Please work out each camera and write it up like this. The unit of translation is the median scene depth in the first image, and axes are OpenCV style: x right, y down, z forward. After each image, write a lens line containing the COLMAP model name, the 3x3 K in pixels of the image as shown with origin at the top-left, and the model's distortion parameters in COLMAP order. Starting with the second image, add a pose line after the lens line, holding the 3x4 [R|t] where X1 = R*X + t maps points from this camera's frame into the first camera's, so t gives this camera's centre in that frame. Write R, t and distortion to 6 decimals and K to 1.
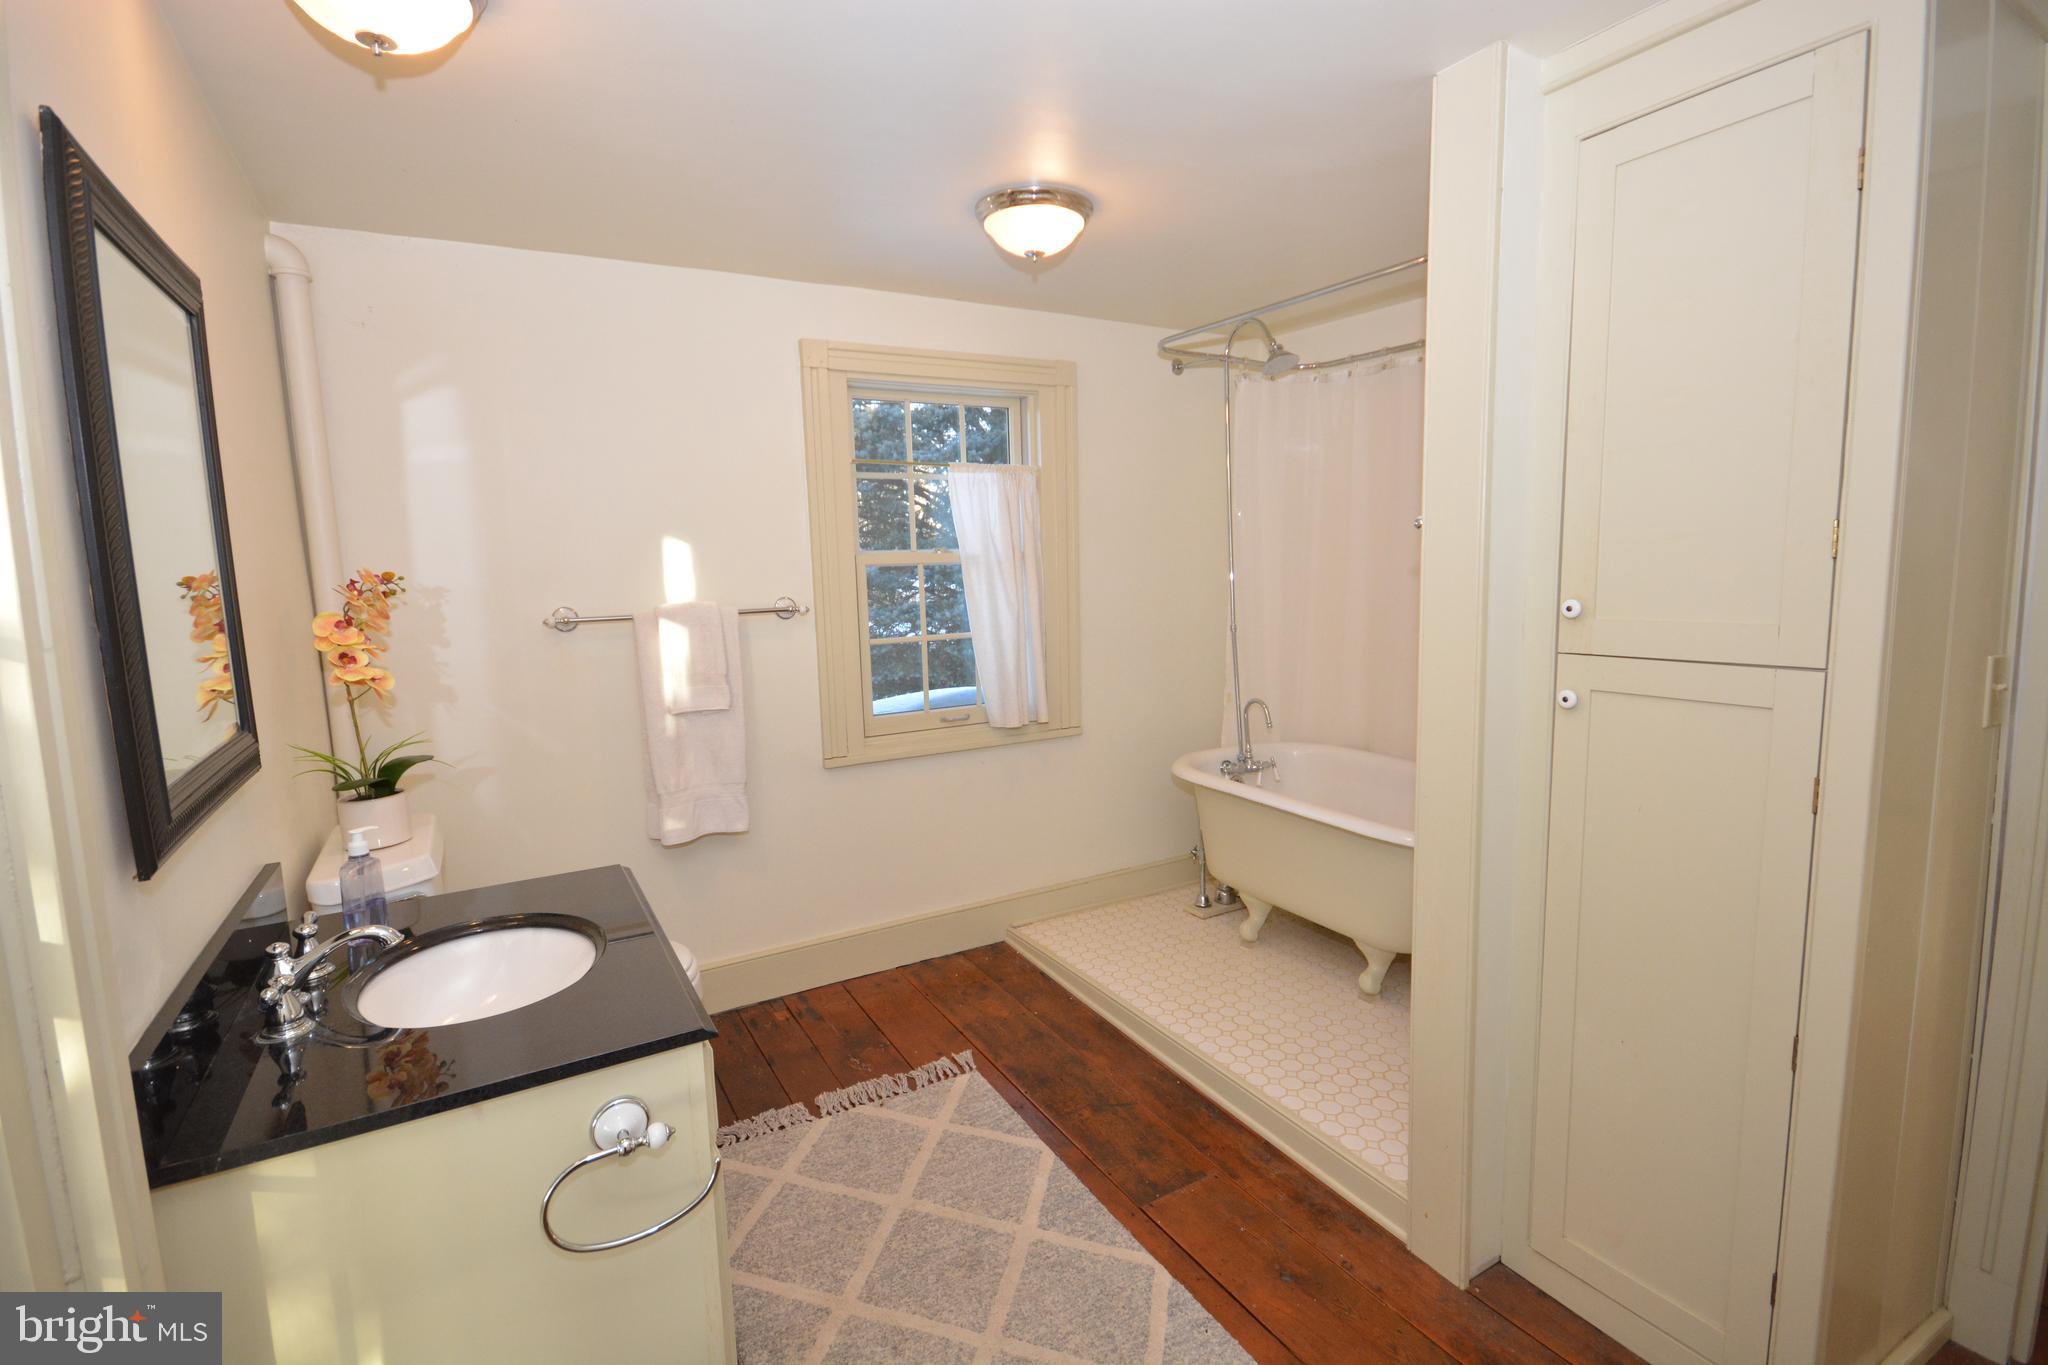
lens RADIAL K [[927.6, 0, 1024.0], [0, 927.6, 682.5], [0, 0, 1]] dist [0.002659, 0.000172]
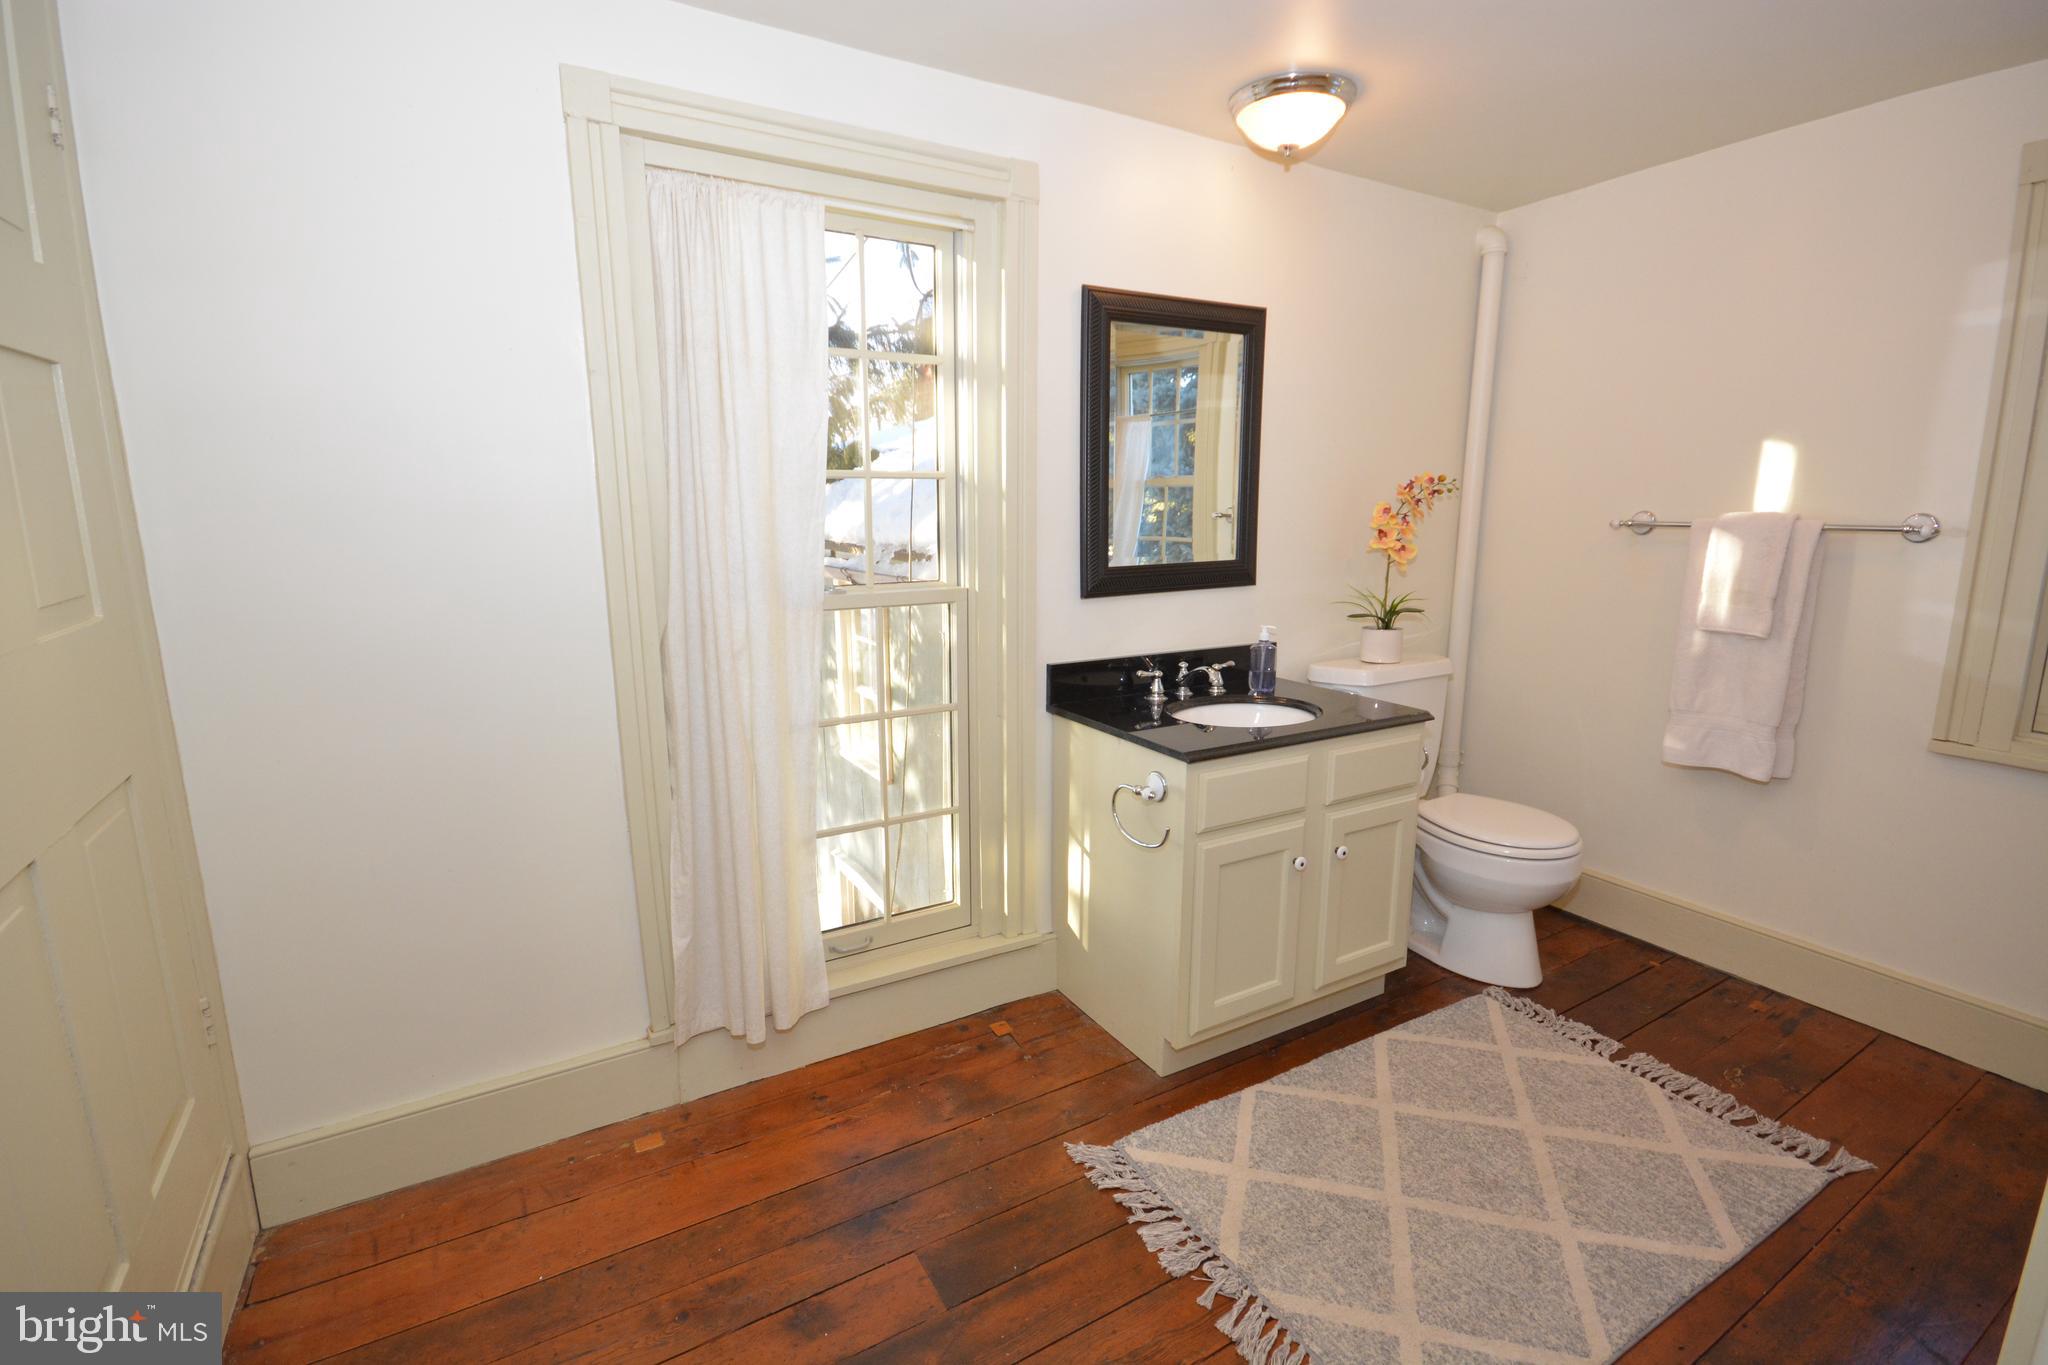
lens RADIAL K [[927.6, 0, 1024.0], [0, 927.6, 682.5], [0, 0, 1]] dist [0.002659, 0.000172]
pose [[0.003217, 0.223104, -0.974789, 0.622682], [-0.126652, 0.967035, 0.220912, -0.040526], [0.991942, 0.122748, 0.031368, 0.326314]]
